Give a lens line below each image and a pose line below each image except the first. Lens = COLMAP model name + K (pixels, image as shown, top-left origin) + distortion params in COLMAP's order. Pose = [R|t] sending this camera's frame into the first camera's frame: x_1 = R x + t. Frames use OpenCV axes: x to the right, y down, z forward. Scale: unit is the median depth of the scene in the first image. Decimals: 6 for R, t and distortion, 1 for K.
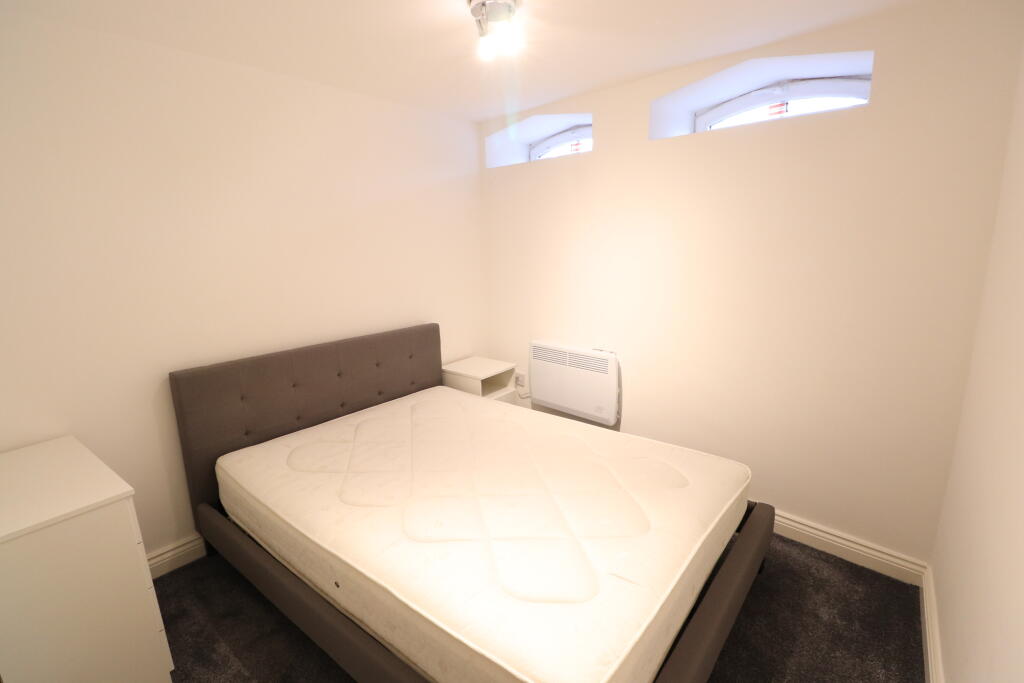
lens RADIAL K [[483.7, 0, 512.0], [0, 483.7, 341.5], [0, 0, 1]] dist [0.011111, -0.015986]
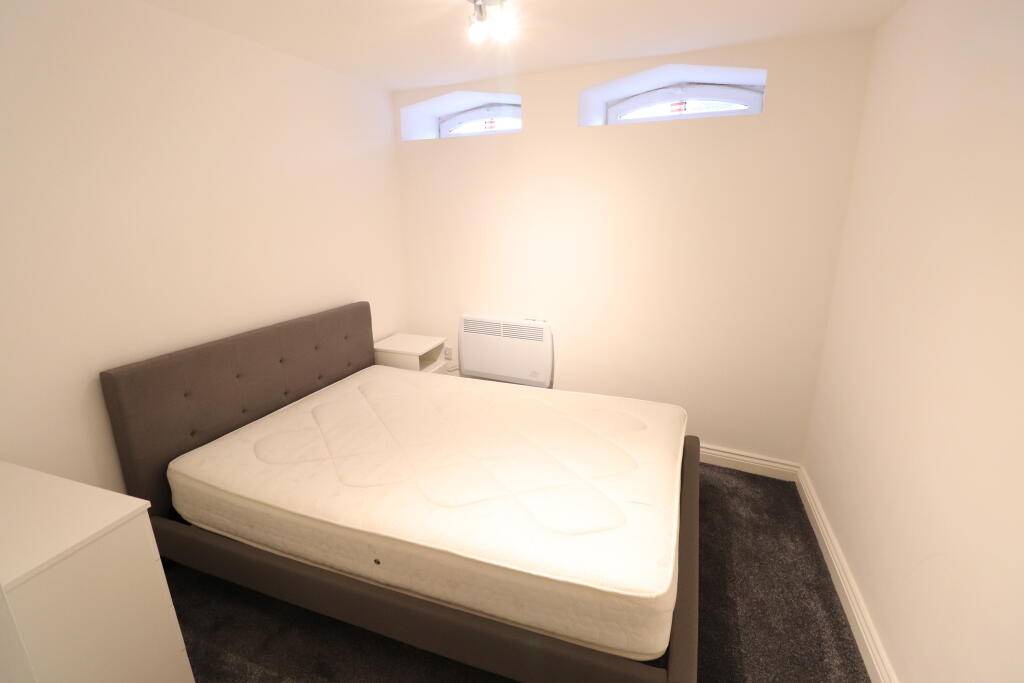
lens RADIAL K [[483.5, 0, 512.0], [0, 483.5, 341.5], [0, 0, 1]] dist [-0.000478, -0.000184]
pose [[0.950343, -0.066693, 0.303974, -0.215838], [0.049554, 0.996734, 0.063761, -0.006016], [-0.307233, -0.045532, 0.950544, -0.018266]]
